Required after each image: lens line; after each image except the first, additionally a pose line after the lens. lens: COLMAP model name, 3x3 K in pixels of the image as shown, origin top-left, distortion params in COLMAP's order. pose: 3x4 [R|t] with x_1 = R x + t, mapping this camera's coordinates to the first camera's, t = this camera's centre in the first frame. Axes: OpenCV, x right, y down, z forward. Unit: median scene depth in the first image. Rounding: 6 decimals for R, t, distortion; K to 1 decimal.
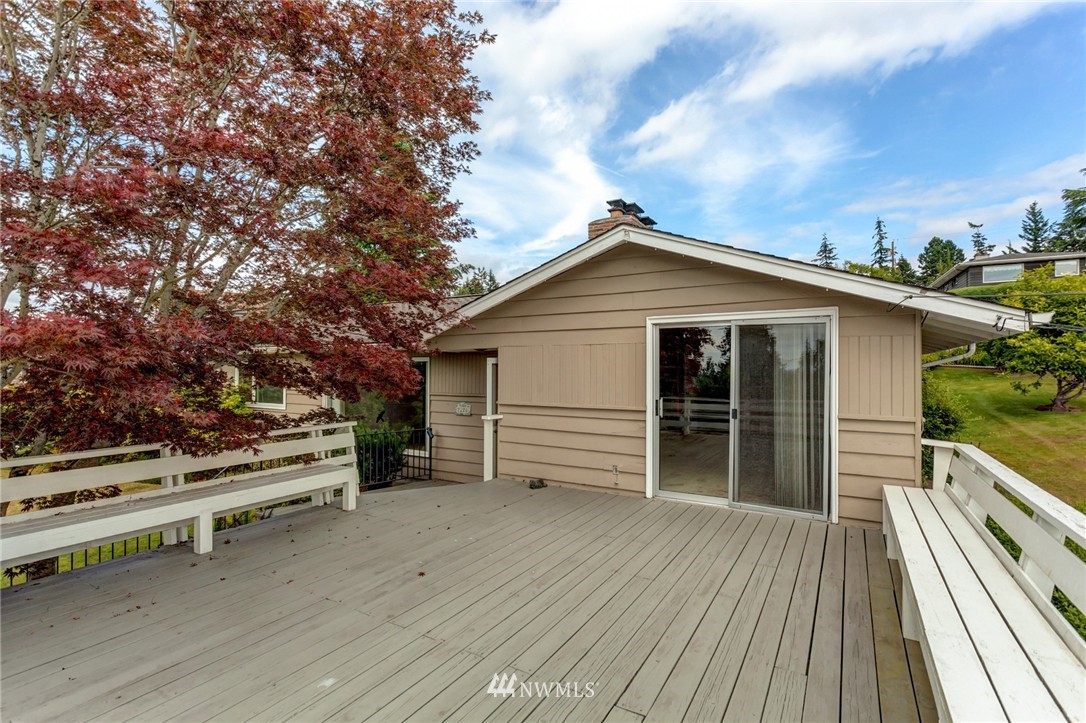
lens RADIAL K [[534.6, 0, 542.9], [0, 534.6, 363.9], [0, 0, 1]] dist [-0.004848, 0.008223]
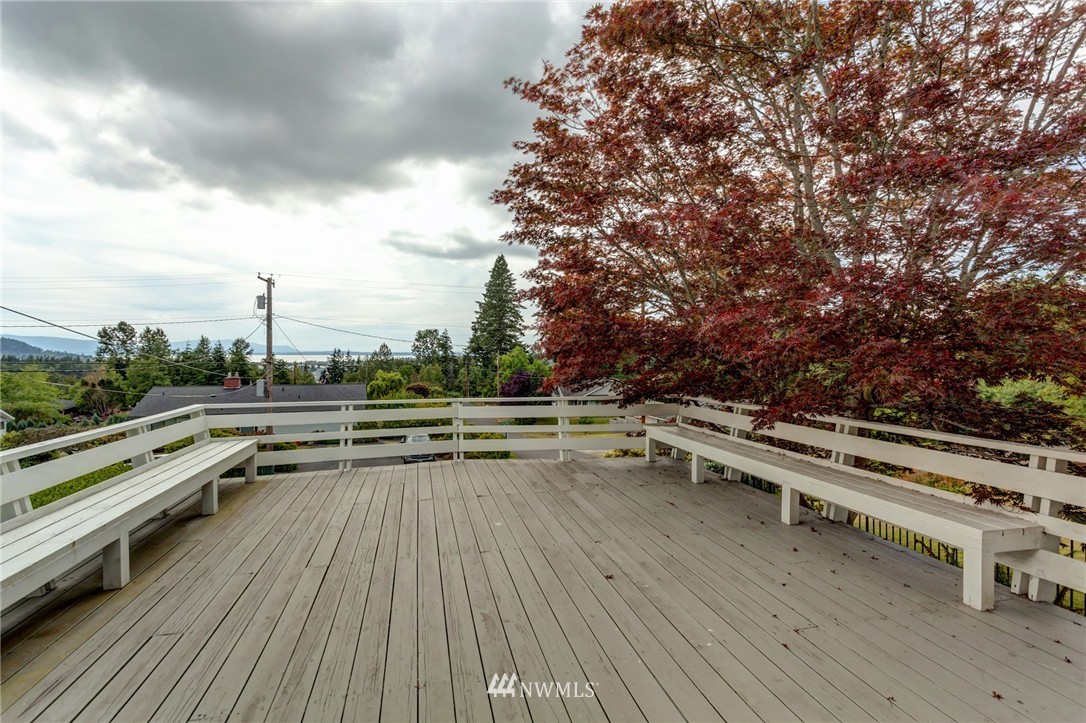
lens RADIAL K [[534.6, 0, 537.7], [0, 534.6, 365.5], [0, 0, 1]] dist [-0.004848, 0.008223]
pose [[-0.742103, 0.010401, -0.670206, 0.439031], [0.004341, 0.999933, 0.010711, 0.040997], [0.670272, 0.005040, -0.742098, 1.571746]]
